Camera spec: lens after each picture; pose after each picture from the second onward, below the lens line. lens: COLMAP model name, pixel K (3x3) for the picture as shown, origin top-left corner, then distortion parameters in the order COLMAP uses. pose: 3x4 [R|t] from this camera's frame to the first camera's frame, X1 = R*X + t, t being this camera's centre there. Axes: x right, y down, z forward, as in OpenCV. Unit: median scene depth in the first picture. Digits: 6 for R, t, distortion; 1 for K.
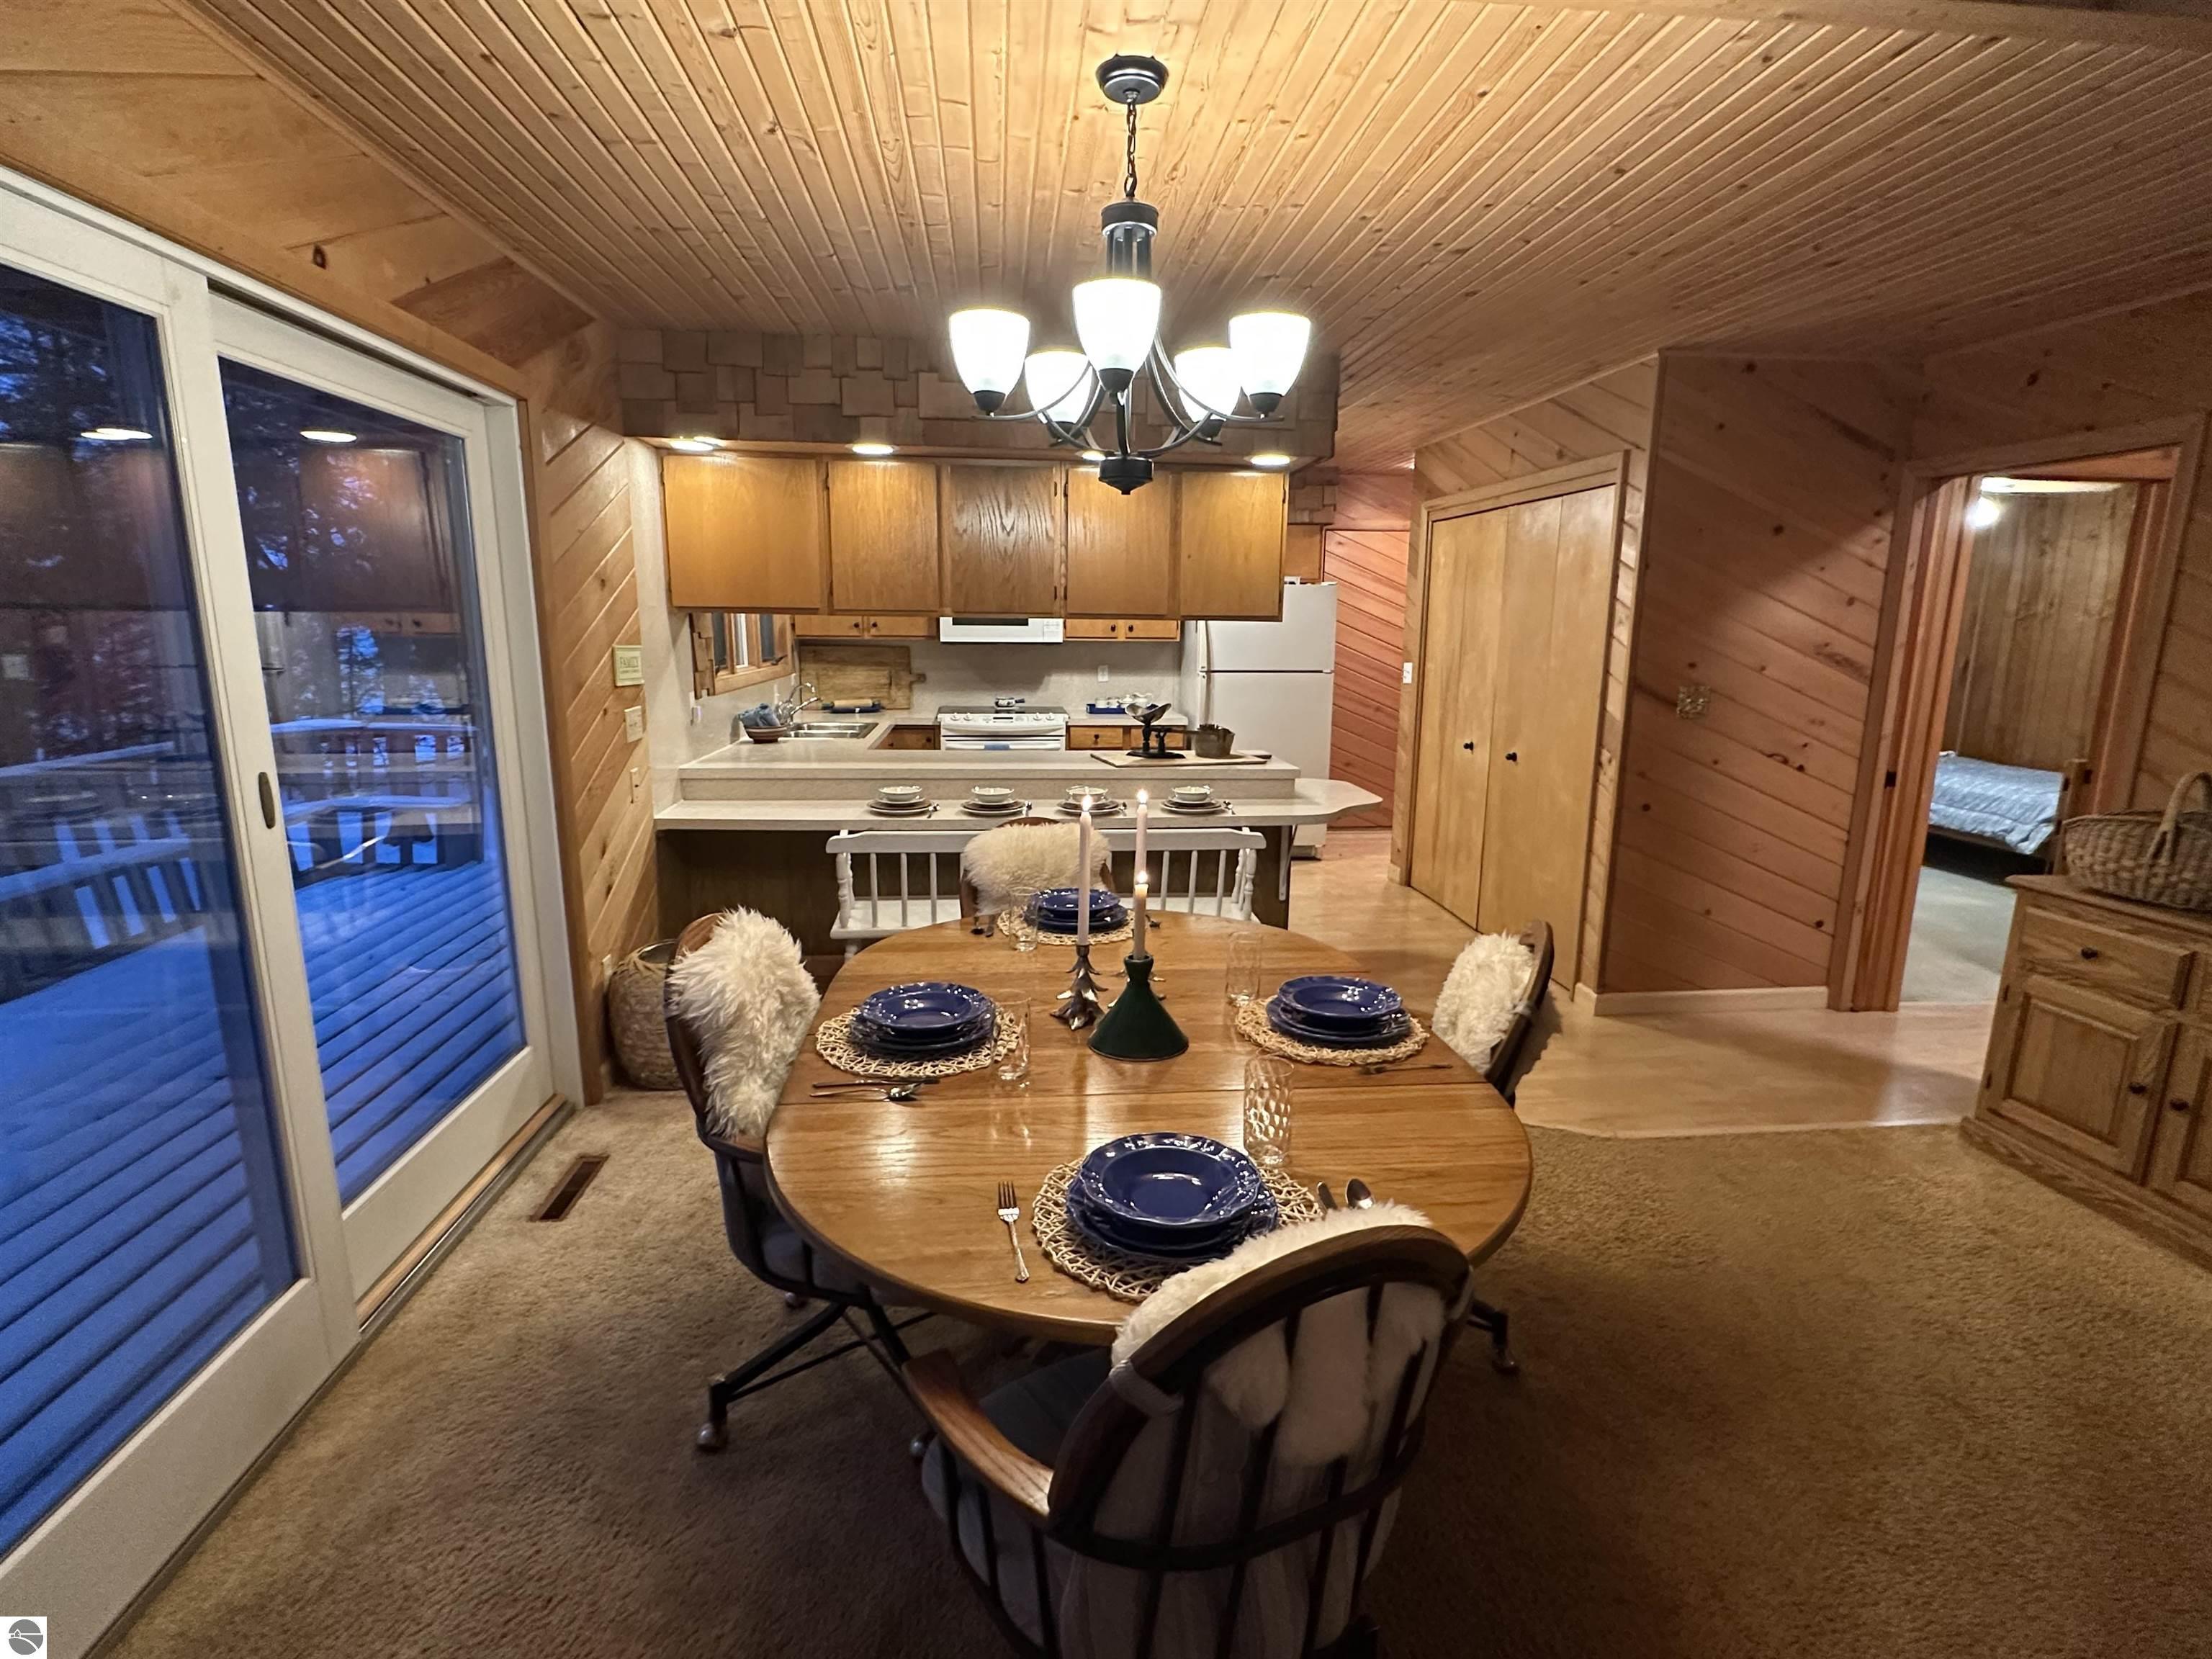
lens RADIAL K [[1097.3, 0, 1112.5], [0, 1097.3, 835.6], [0, 0, 1]] dist [-0.003085, 0.000220]
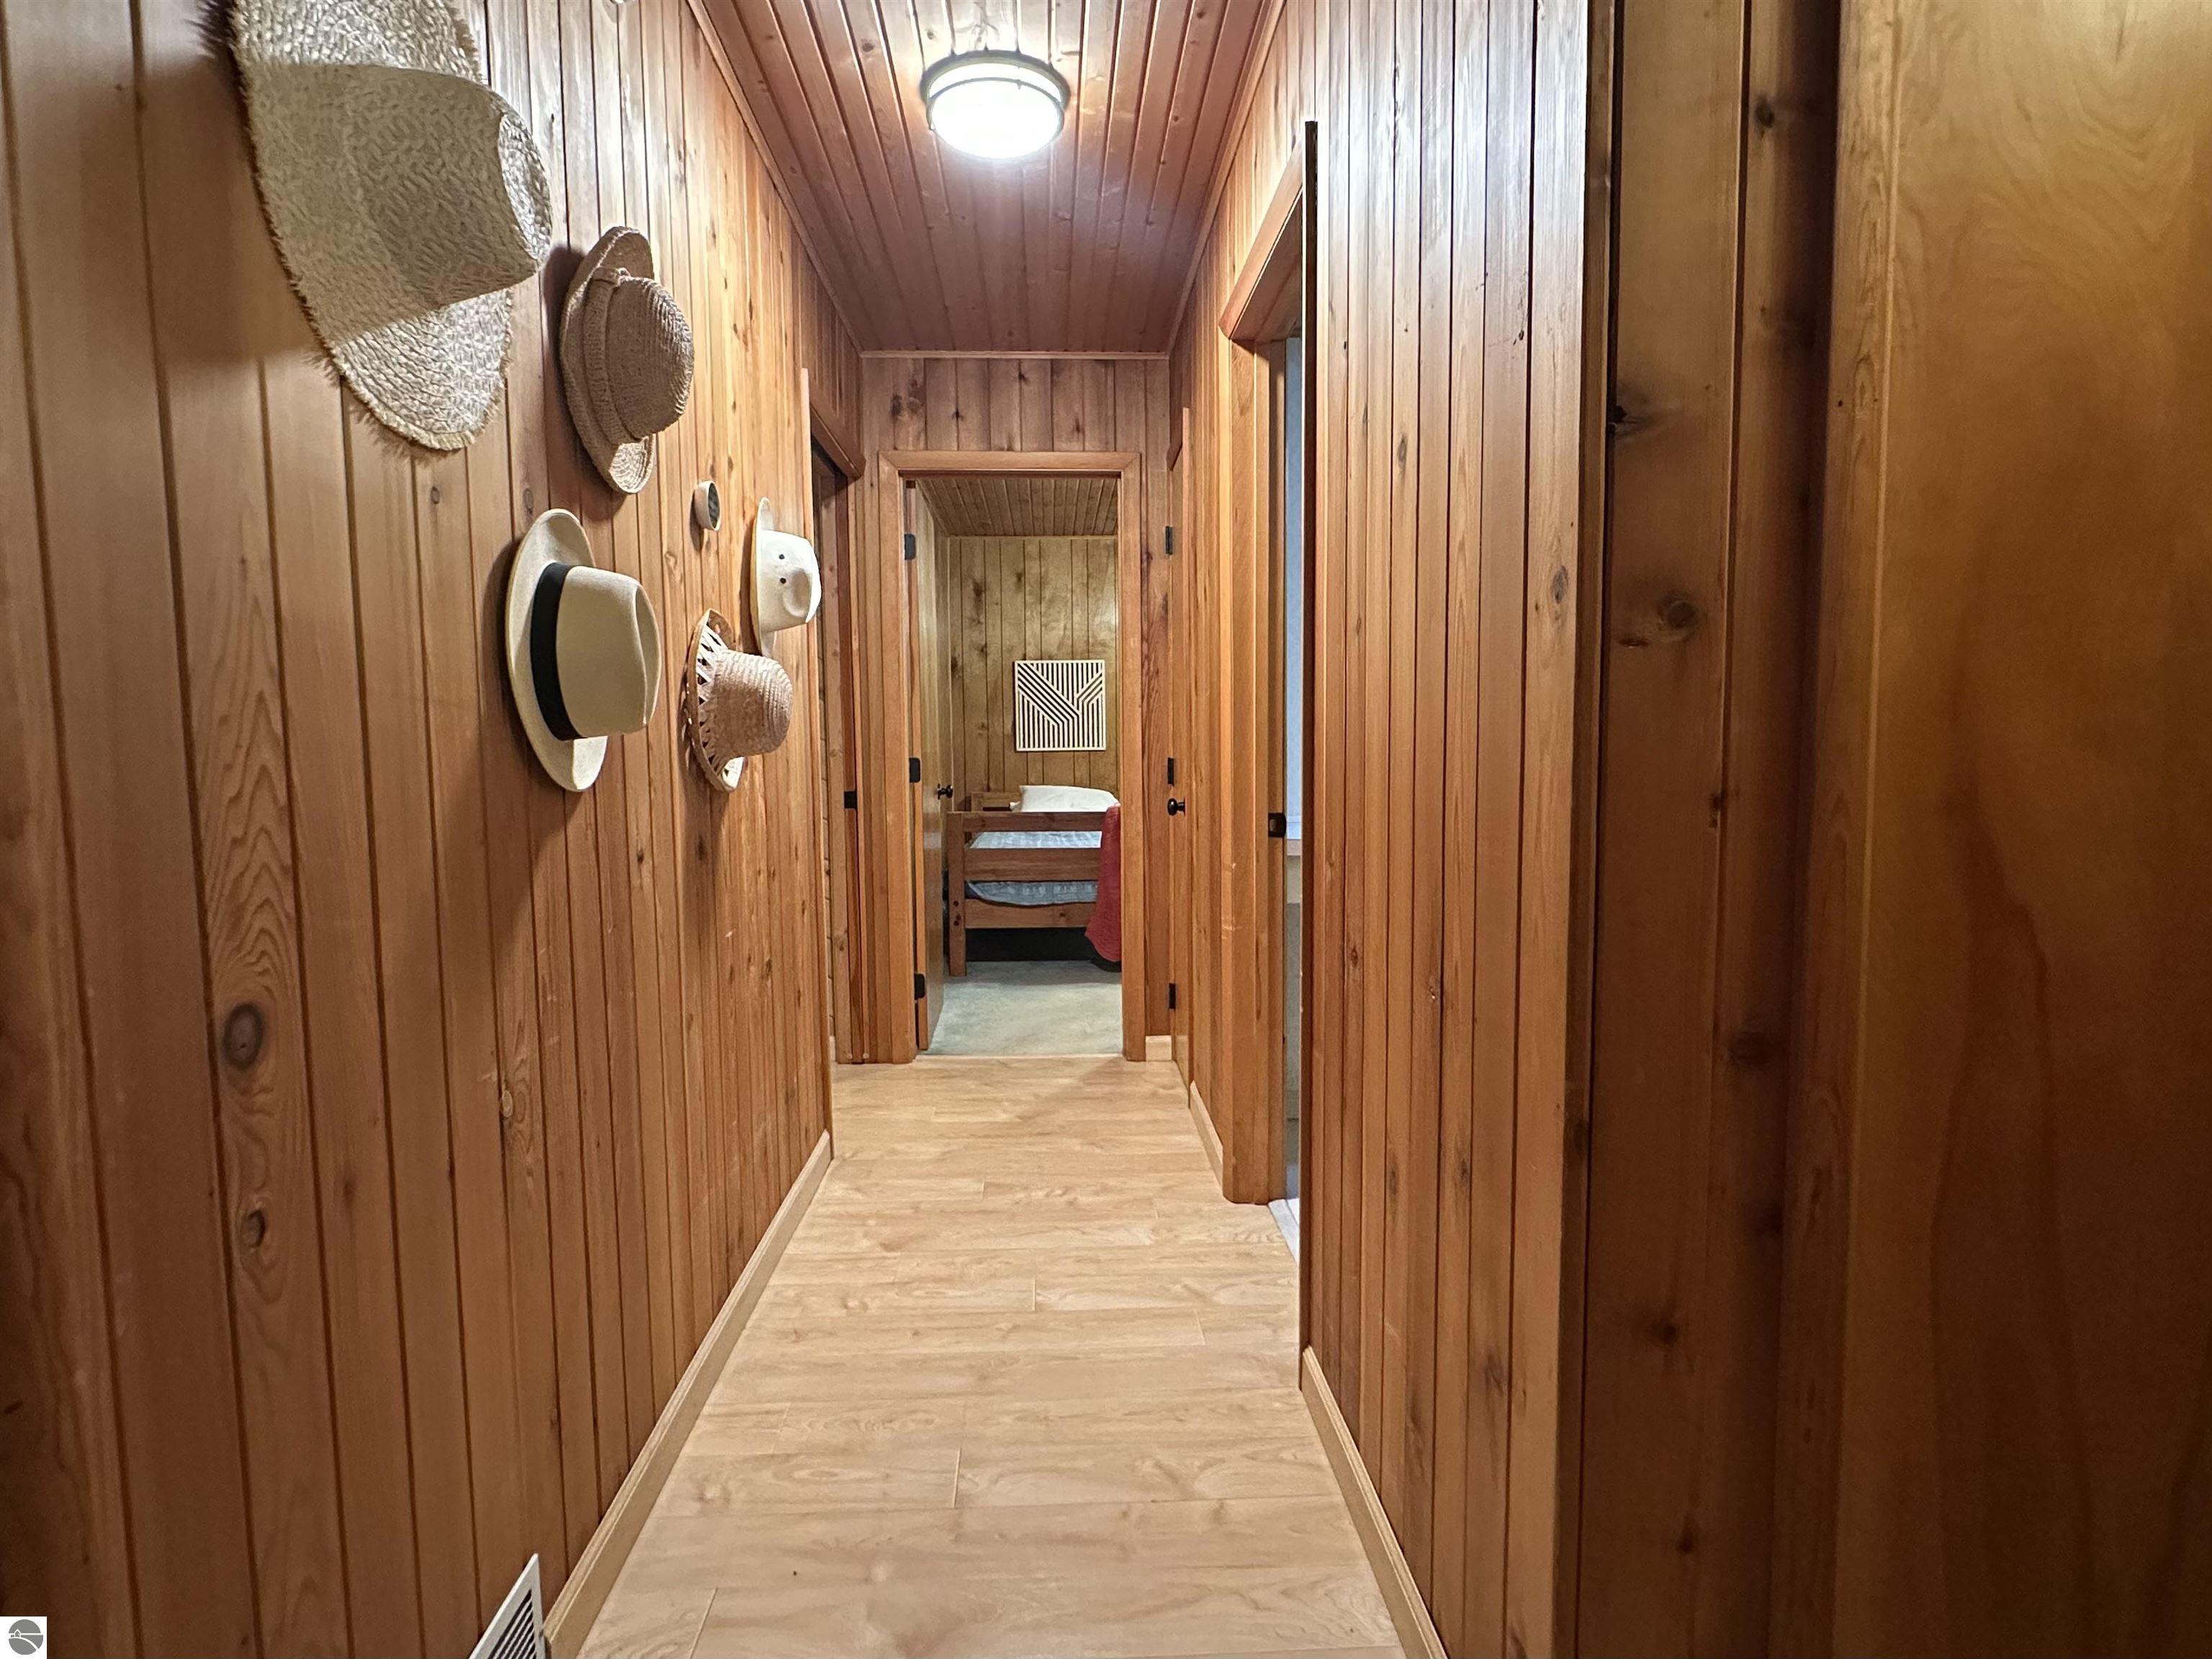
lens RADIAL K [[1160.7, 0, 1099.8], [0, 1160.7, 838.5], [0, 0, 1]] dist [-0.004152, -0.000317]
pose [[0.998353, -0.015901, -0.055127, 0.585017], [0.009485, 0.993349, -0.114754, 0.056116], [0.056585, 0.114042, 0.991863, 0.034984]]
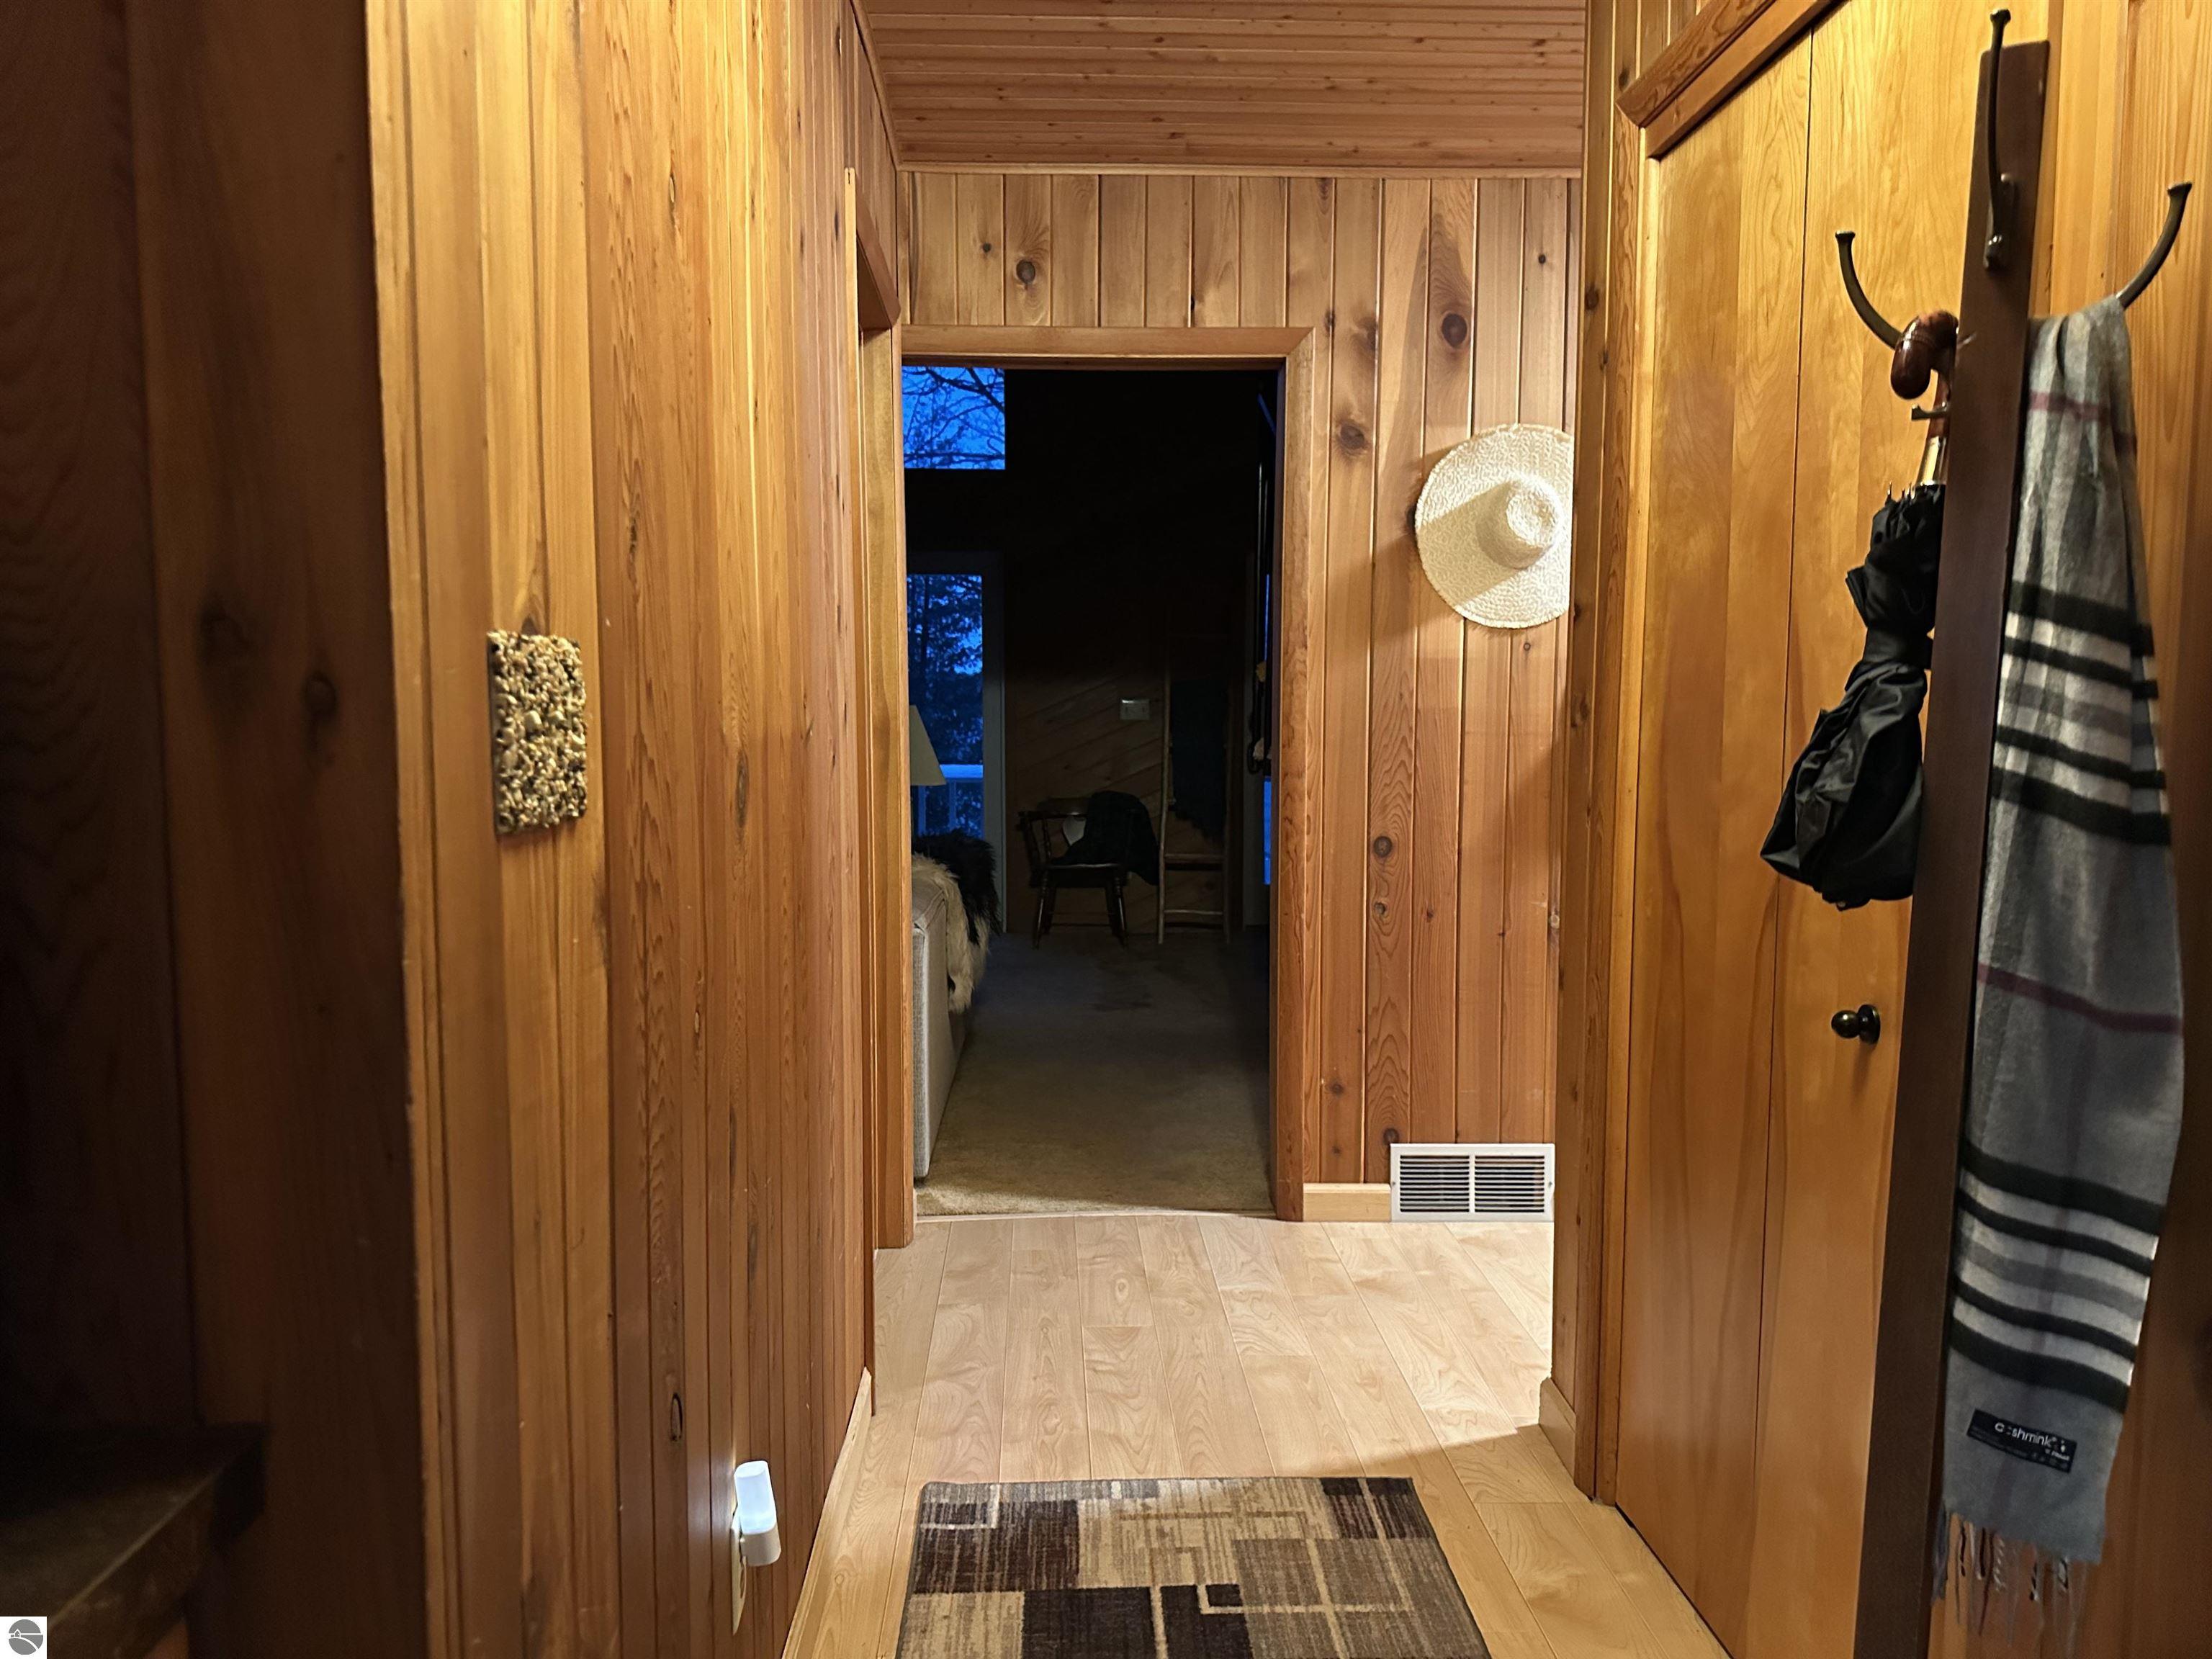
lens RADIAL K [[1559.6, 0, 1101.7], [0, 1559.6, 833.8], [0, 0, 1]] dist [0.116644, -0.193139]
pose [[-0.074881, 0.067346, -0.994916, 1.019920], [-0.198618, 0.976719, 0.081063, 0.033774], [0.977212, 0.203678, -0.059762, 0.094496]]
